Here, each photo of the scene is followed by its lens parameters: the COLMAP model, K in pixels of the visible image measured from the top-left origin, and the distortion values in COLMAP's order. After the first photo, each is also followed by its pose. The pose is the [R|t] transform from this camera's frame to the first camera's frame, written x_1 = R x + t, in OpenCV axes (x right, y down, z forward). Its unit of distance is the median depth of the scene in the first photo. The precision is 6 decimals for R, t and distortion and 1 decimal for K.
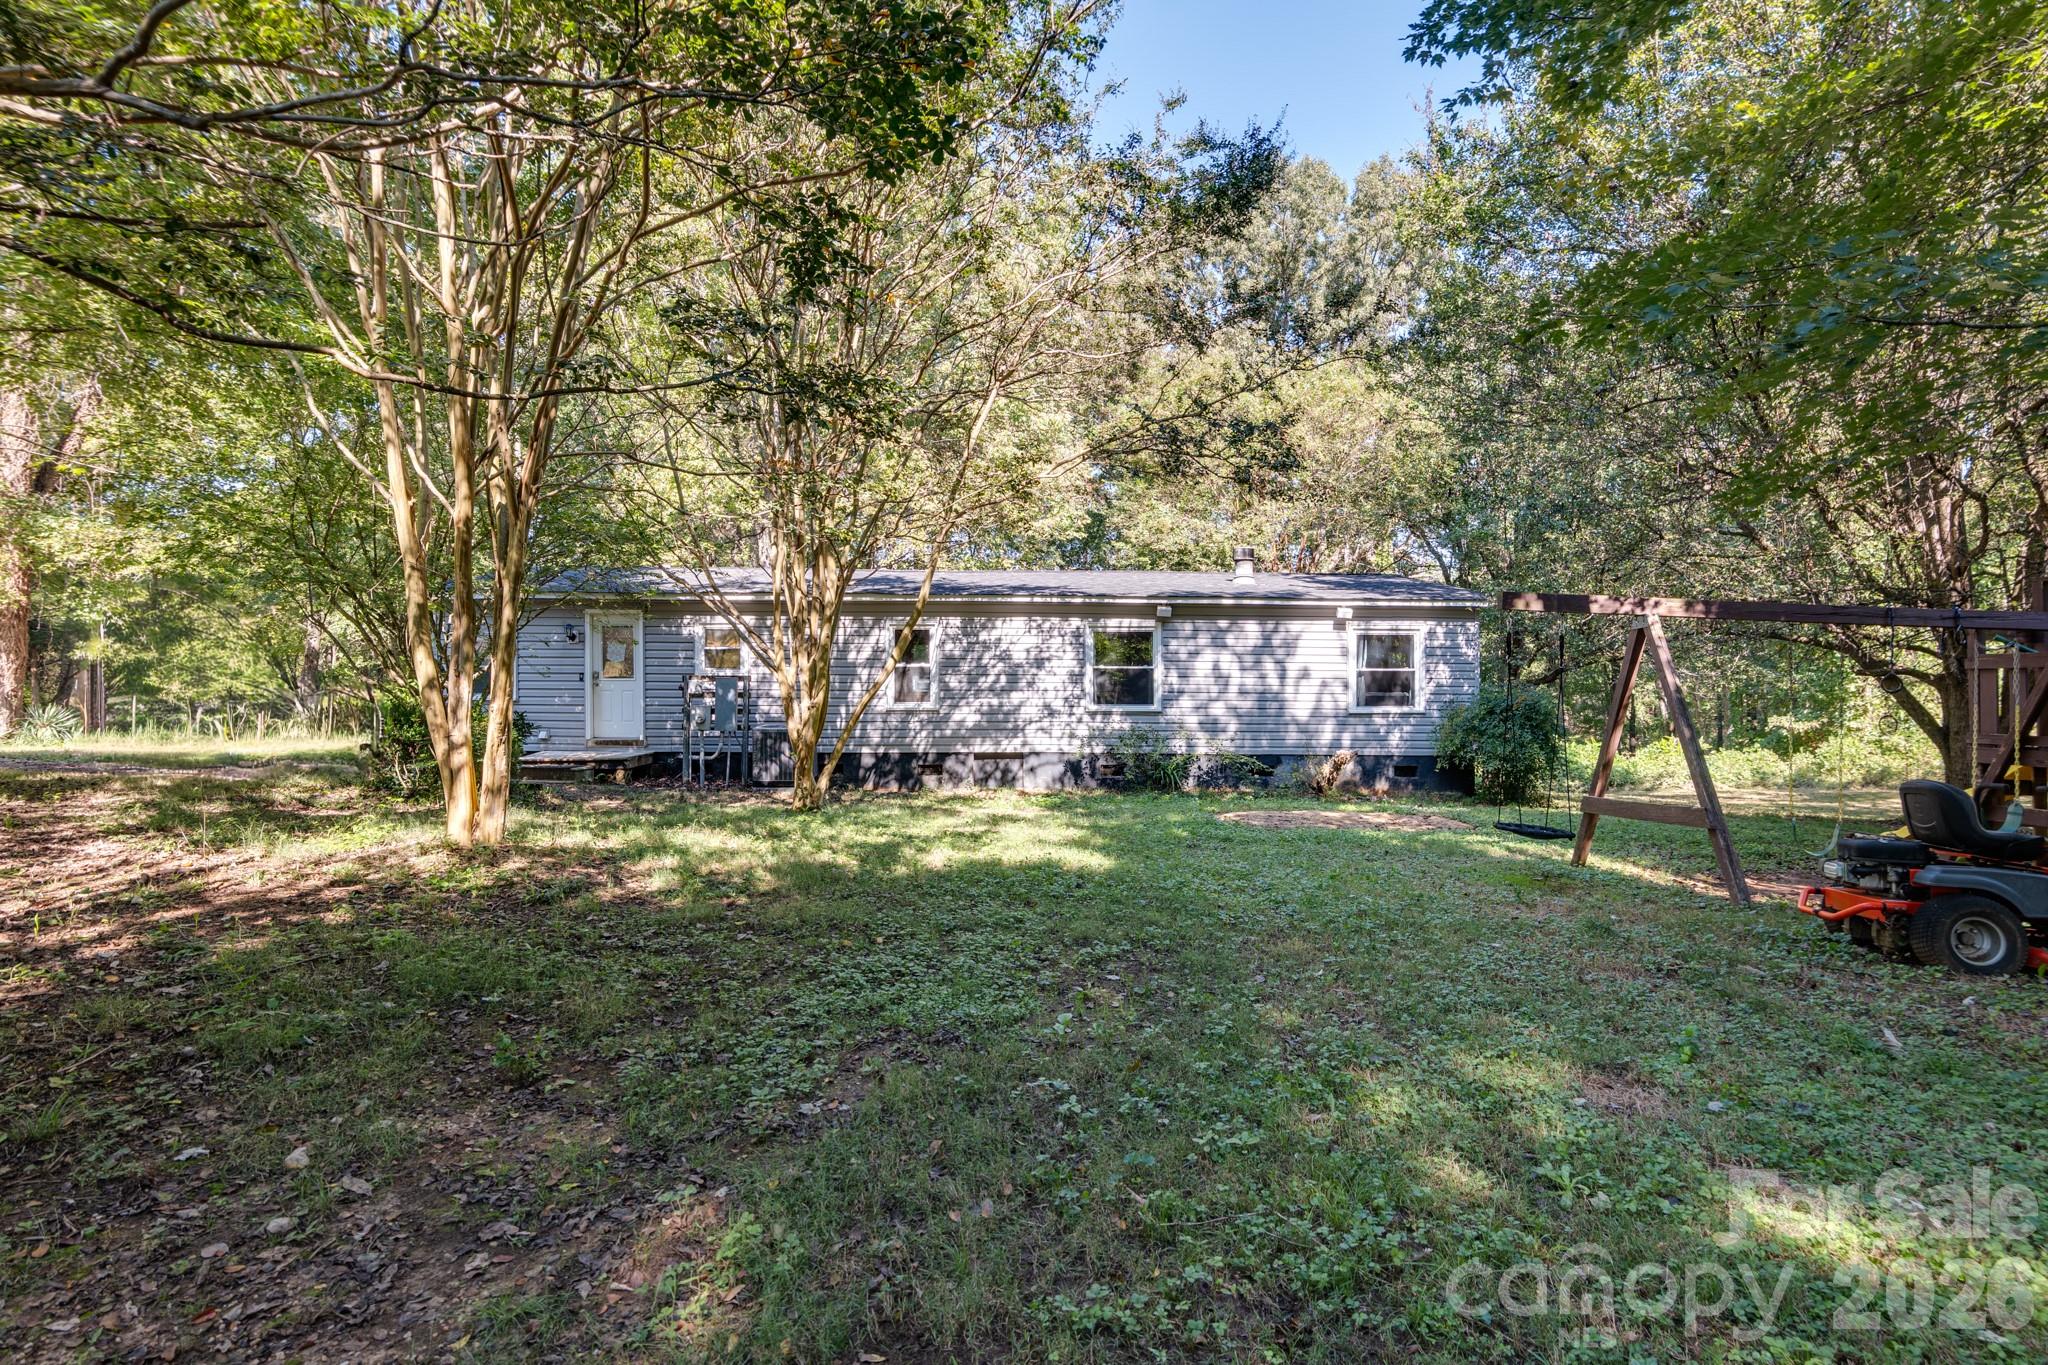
lens RADIAL K [[896.8, 0, 1024.0], [0, 896.8, 682.5], [0, 0, 1]] dist [0.000496, 0.000059]
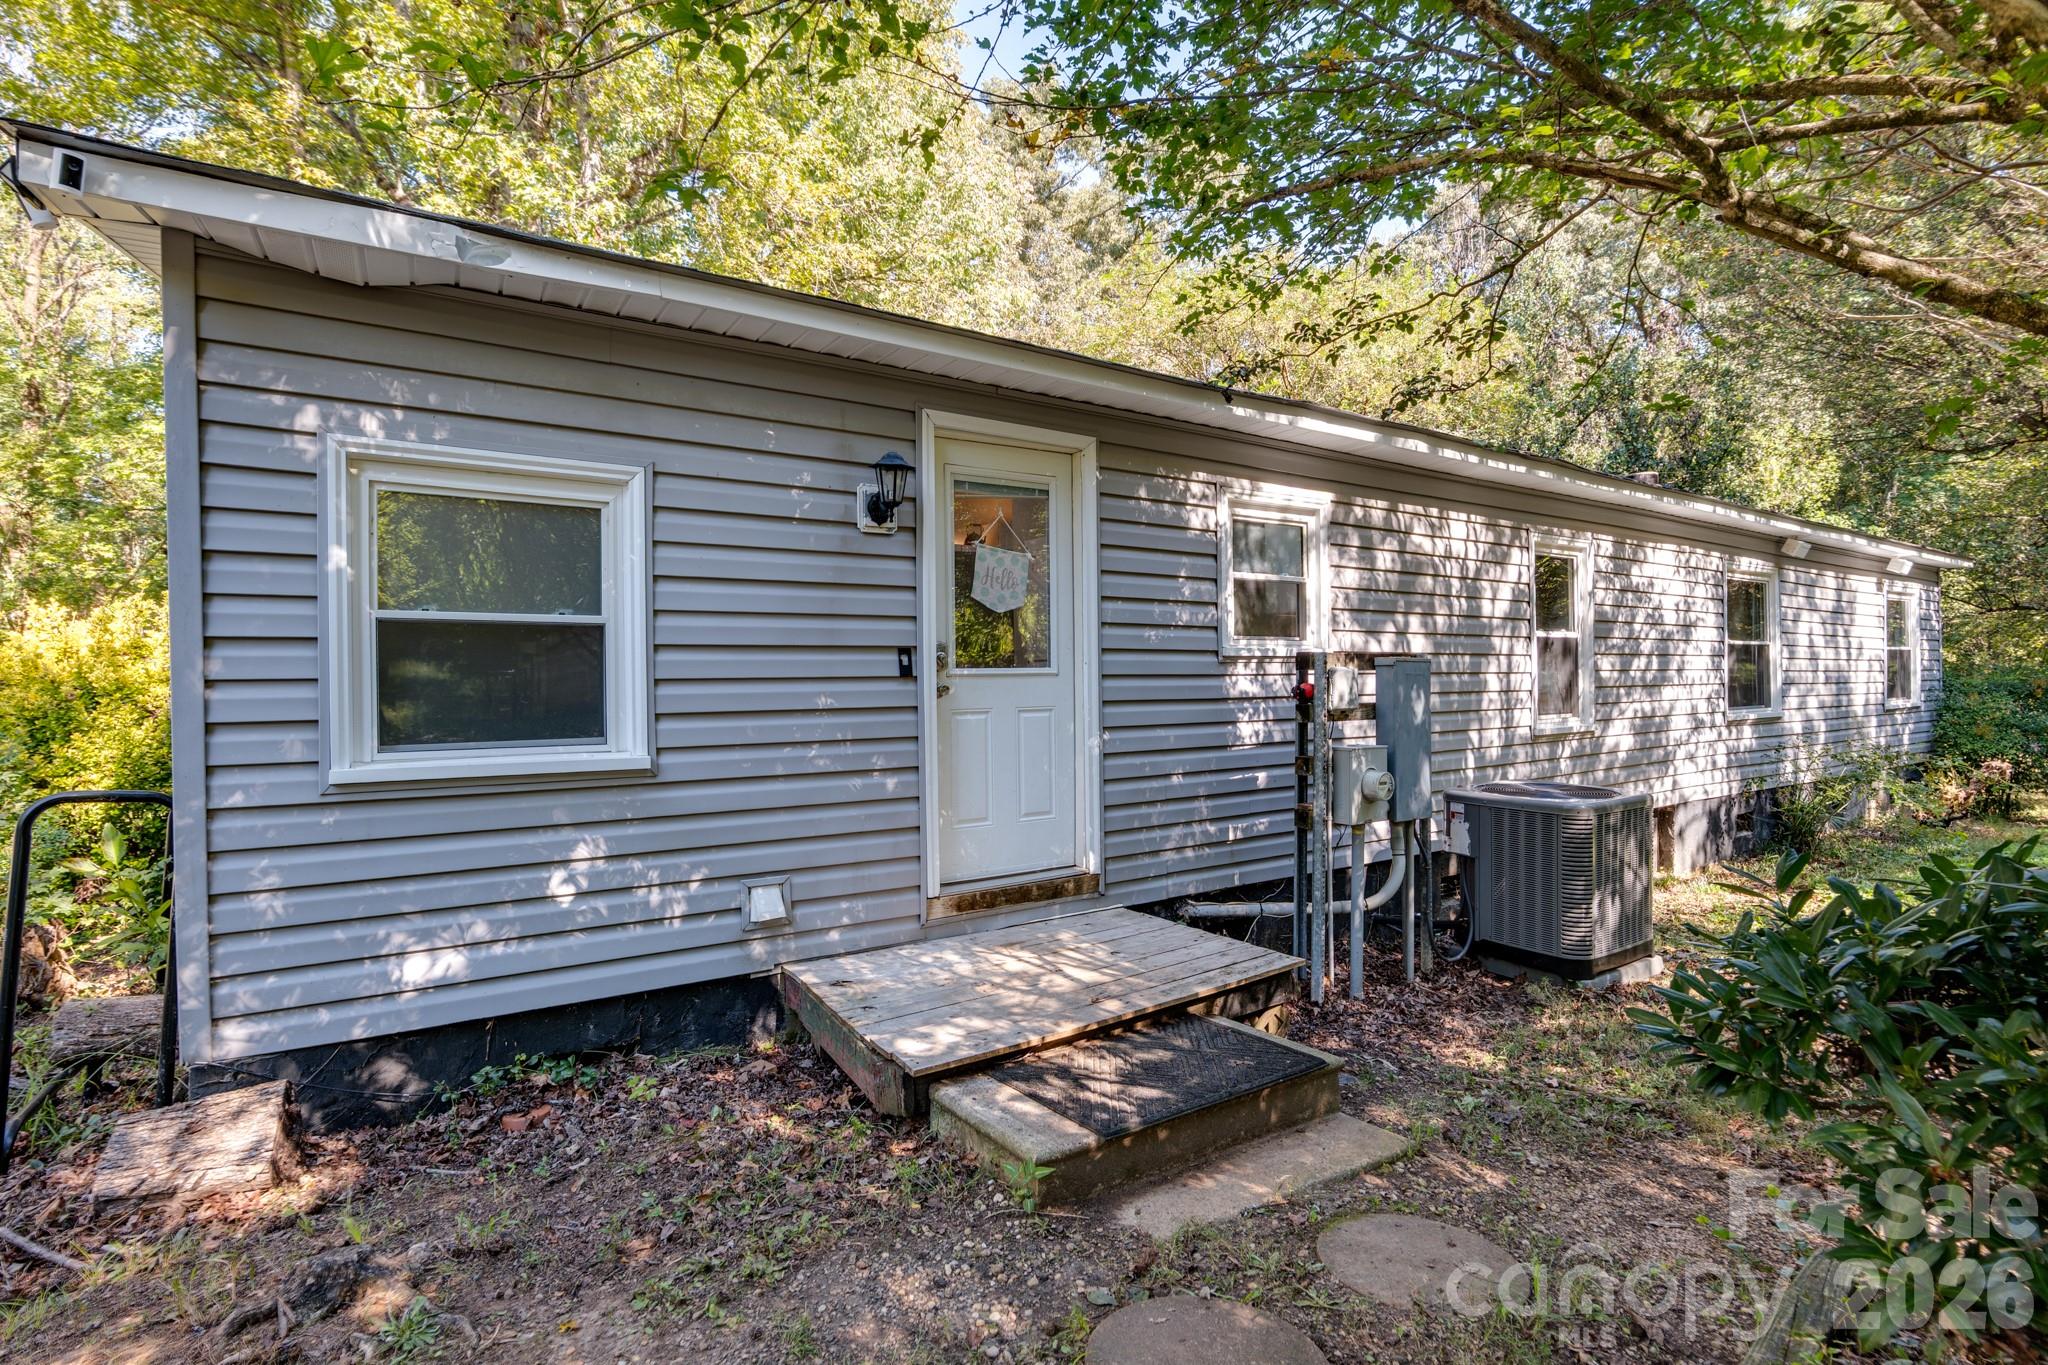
lens RADIAL K [[896.8, 0, 1024.0], [0, 896.8, 682.5], [0, 0, 1]] dist [0.000496, 0.000059]
pose [[0.870513, -0.011304, 0.492015, -0.593869], [0.005101, 0.999890, 0.013946, -0.001143], [-0.492118, -0.009630, 0.870475, 0.733541]]
